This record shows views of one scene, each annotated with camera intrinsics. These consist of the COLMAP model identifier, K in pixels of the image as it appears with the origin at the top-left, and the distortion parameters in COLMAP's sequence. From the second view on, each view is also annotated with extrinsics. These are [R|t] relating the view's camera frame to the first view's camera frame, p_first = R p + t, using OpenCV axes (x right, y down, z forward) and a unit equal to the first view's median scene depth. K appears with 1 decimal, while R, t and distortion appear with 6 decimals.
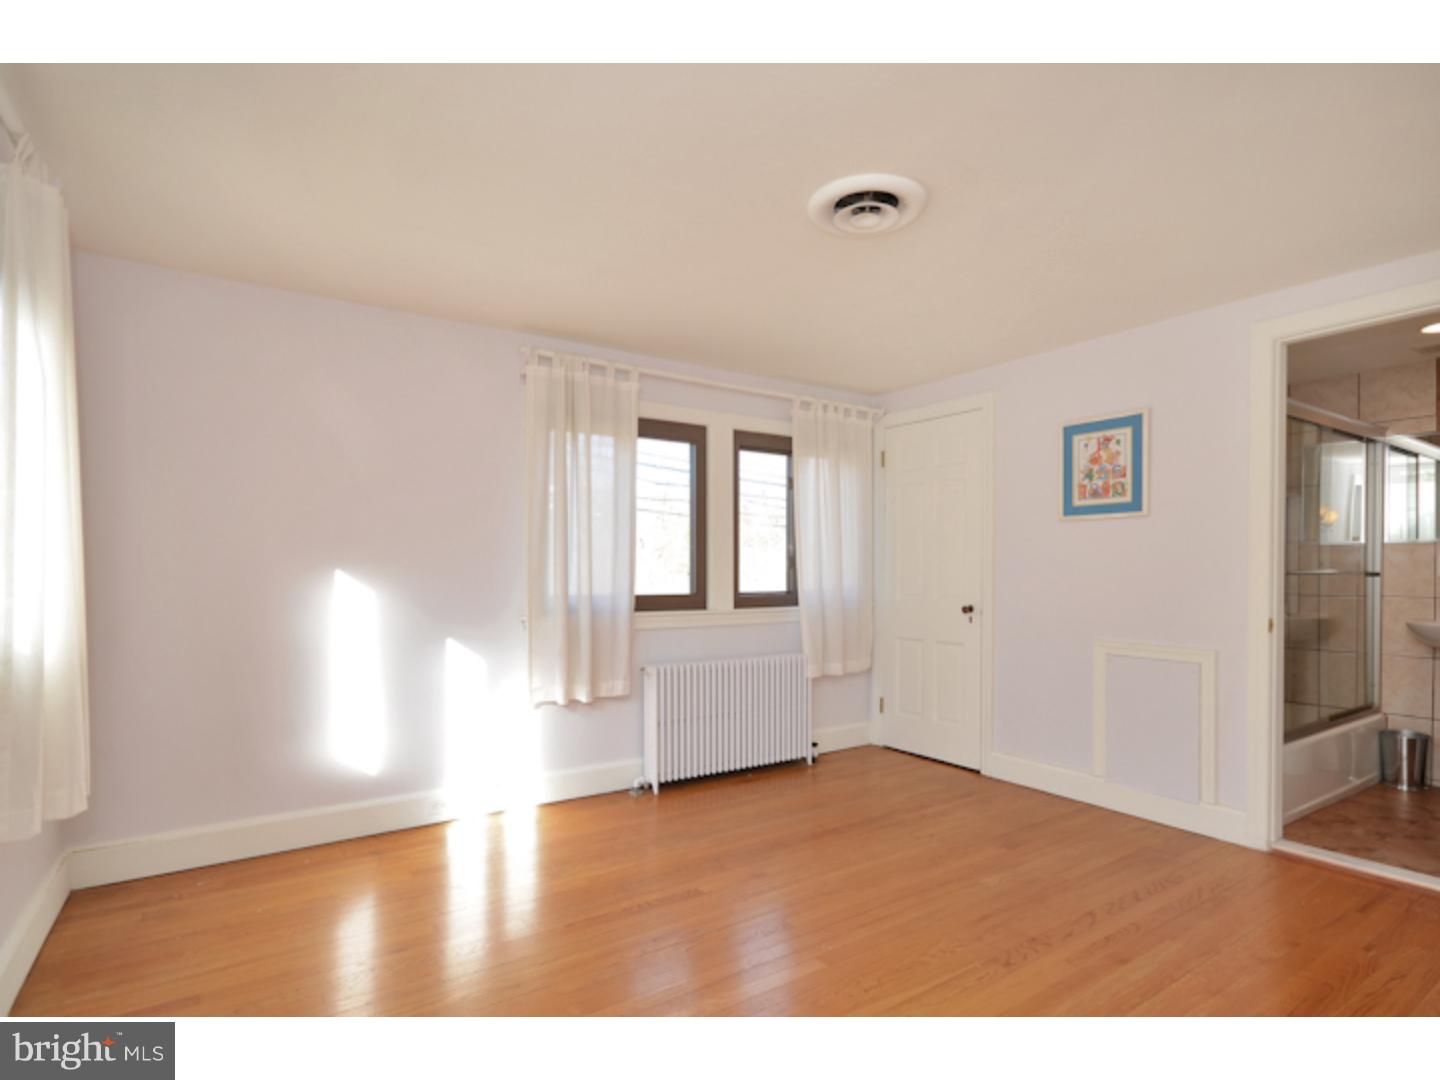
lens RADIAL K [[737.7, 0, 714.8], [0, 737.7, 568.5], [0, 0, 1]] dist [0.004245, 0.002243]
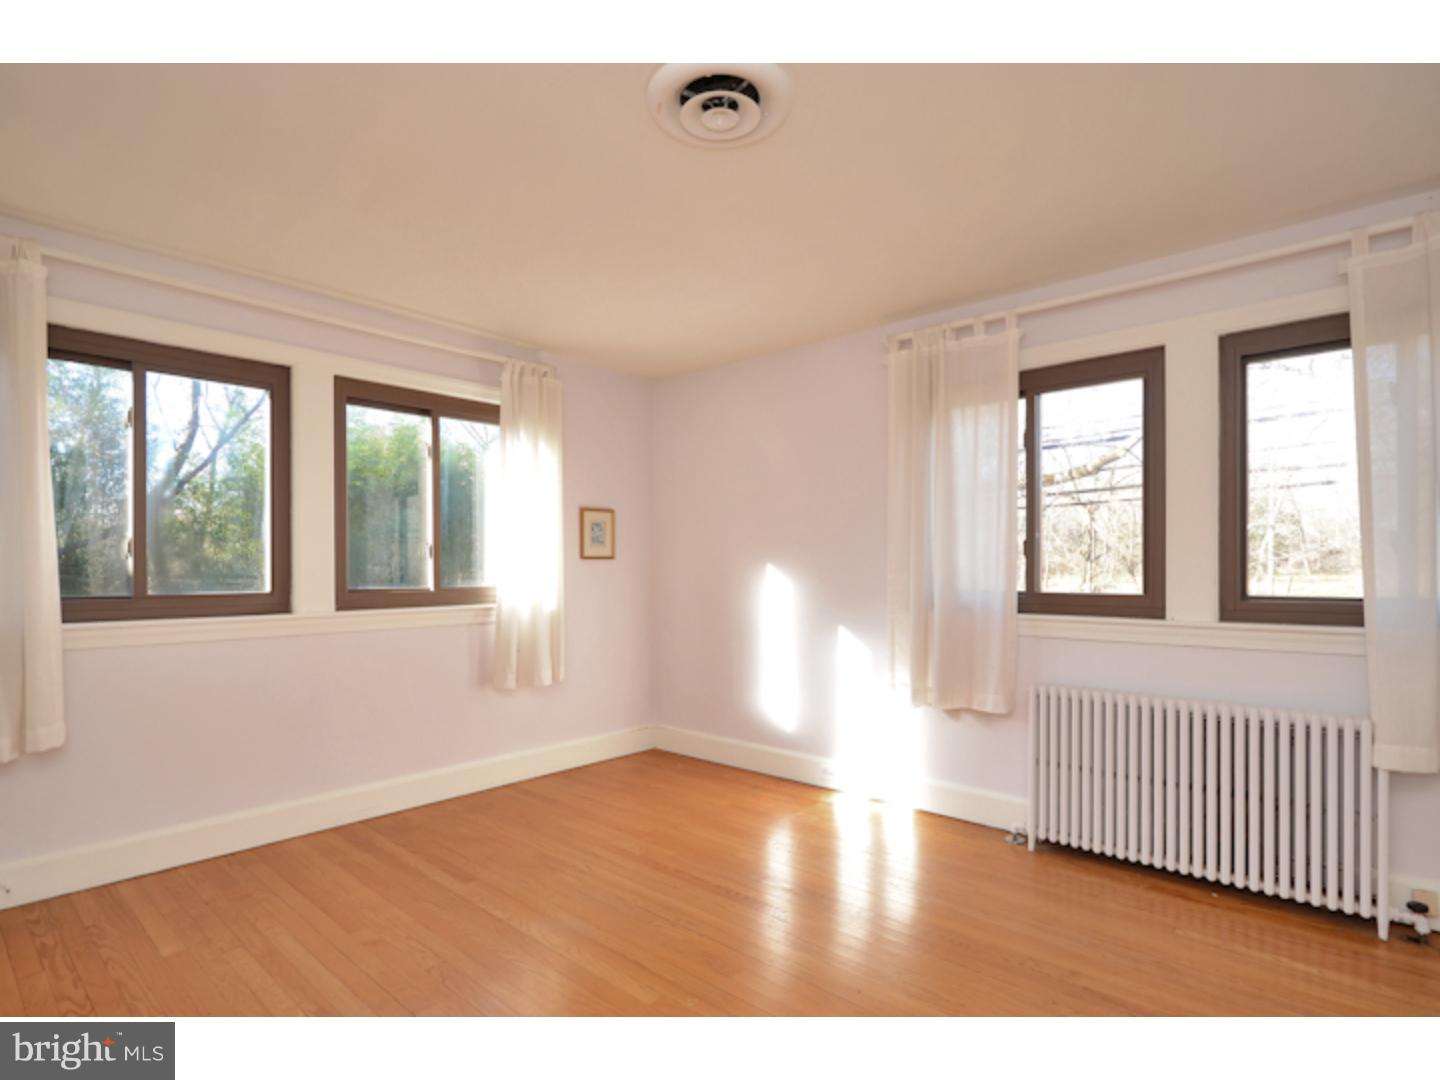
lens RADIAL K [[737.7, 0, 714.8], [0, 737.7, 568.5], [0, 0, 1]] dist [0.004245, 0.002243]
pose [[0.250123, -0.005113, -0.968201, 0.596173], [0.001906, 0.999987, -0.004788, 0.012822], [0.968212, -0.000648, 0.250129, 0.488943]]
